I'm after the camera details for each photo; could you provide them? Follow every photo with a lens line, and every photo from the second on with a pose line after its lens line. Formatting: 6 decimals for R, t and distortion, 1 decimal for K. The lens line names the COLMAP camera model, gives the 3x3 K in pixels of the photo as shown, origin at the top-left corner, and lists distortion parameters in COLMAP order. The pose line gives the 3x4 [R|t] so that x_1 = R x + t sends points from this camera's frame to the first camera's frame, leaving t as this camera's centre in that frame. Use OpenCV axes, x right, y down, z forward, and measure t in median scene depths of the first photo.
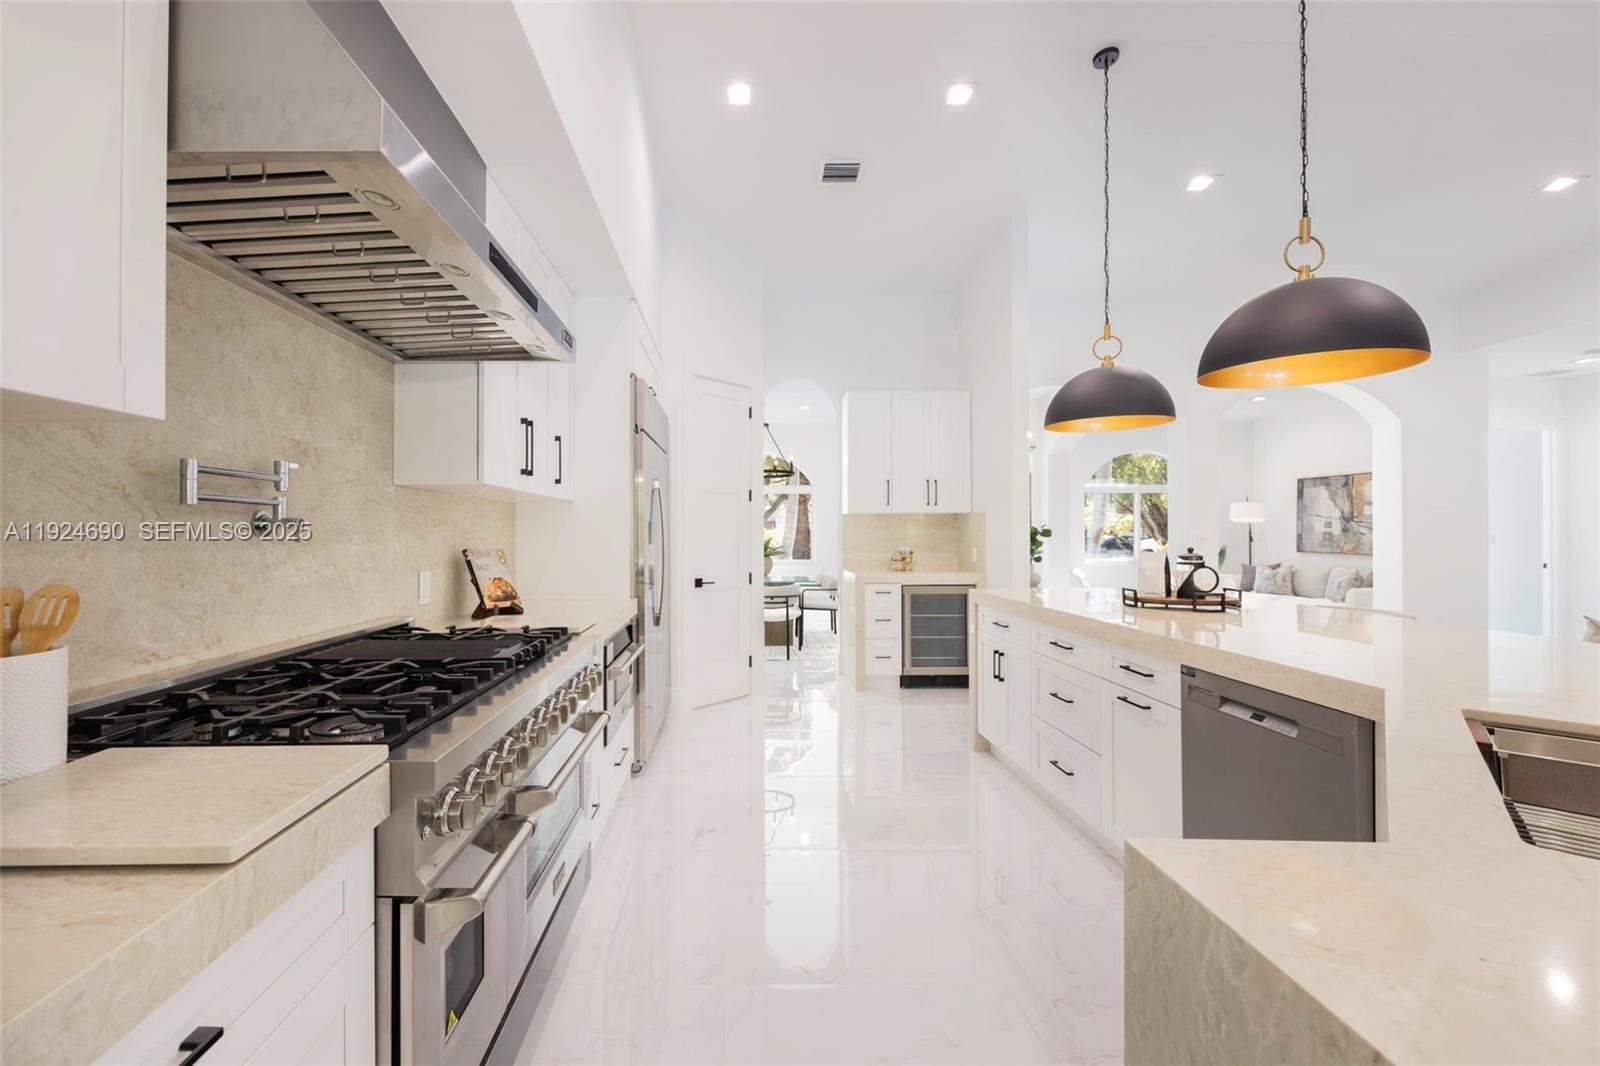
lens RADIAL K [[613.7, 0, 795.2], [0, 613.7, 528.4], [0, 0, 1]] dist [-0.007554, 0.000210]
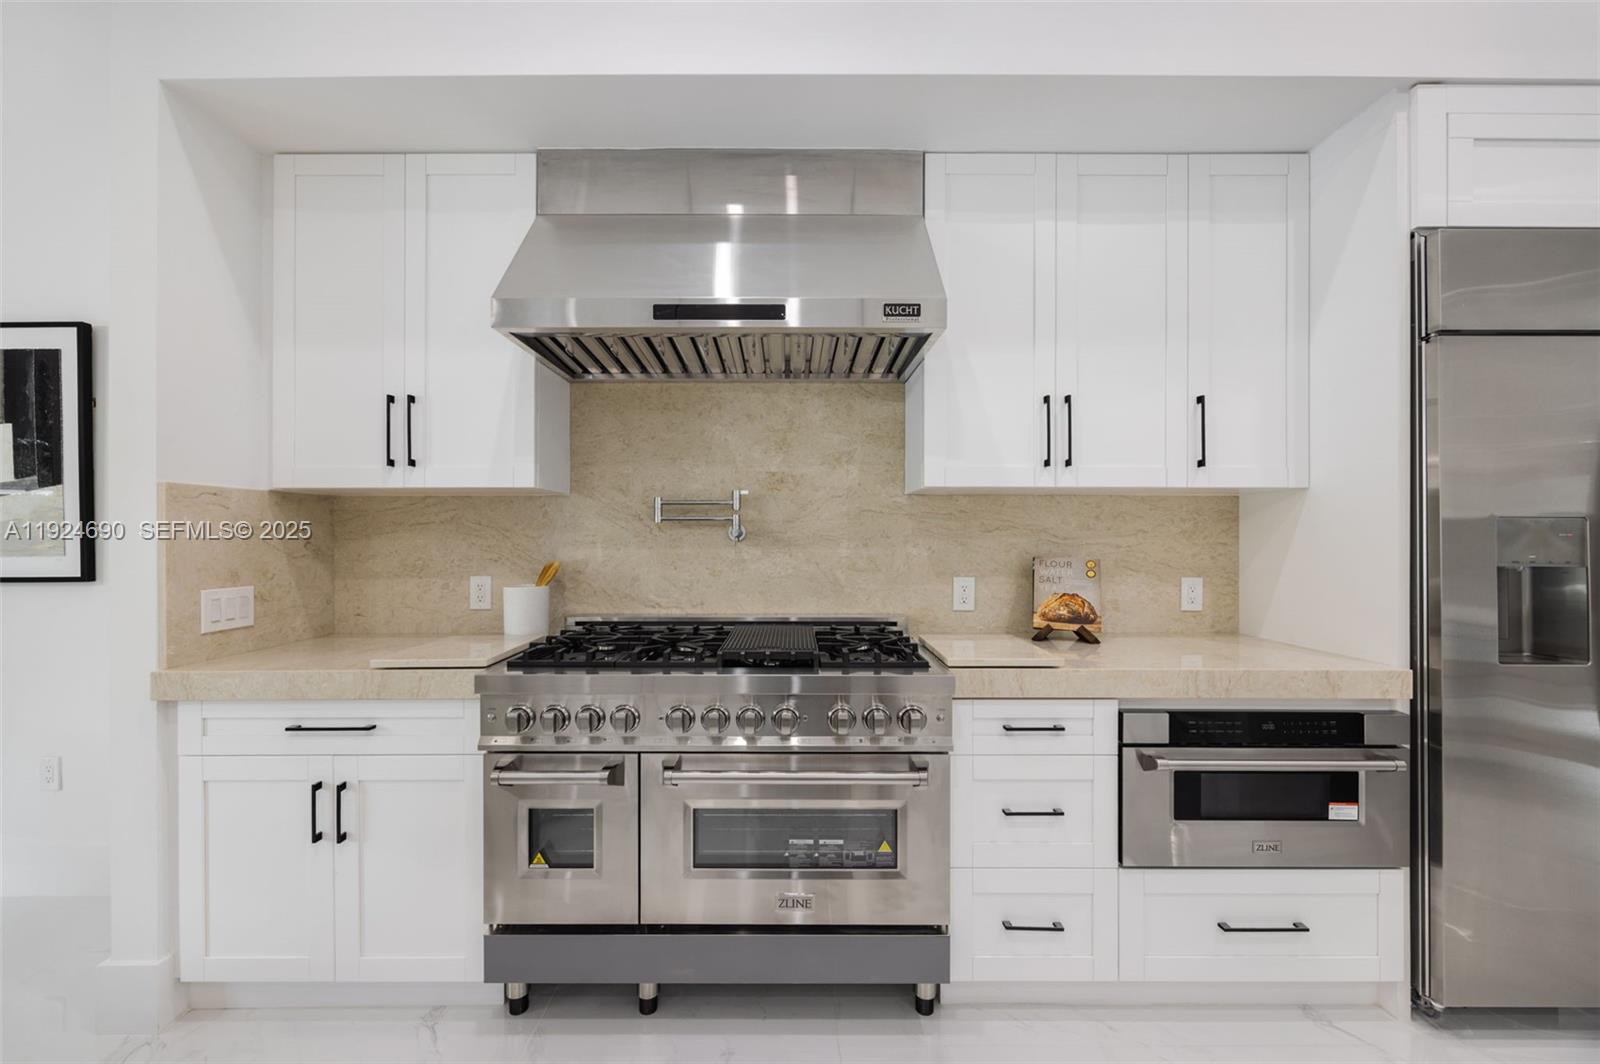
lens RADIAL K [[652.8, 0, 803.6], [0, 652.8, 533.5], [0, 0, 1]] dist [-0.000709, -0.000013]
pose [[-0.047428, 0.002806, -0.998871, 0.586522], [0.006242, 0.999977, 0.002513, -0.006509], [0.998855, -0.006116, -0.047444, 0.992270]]
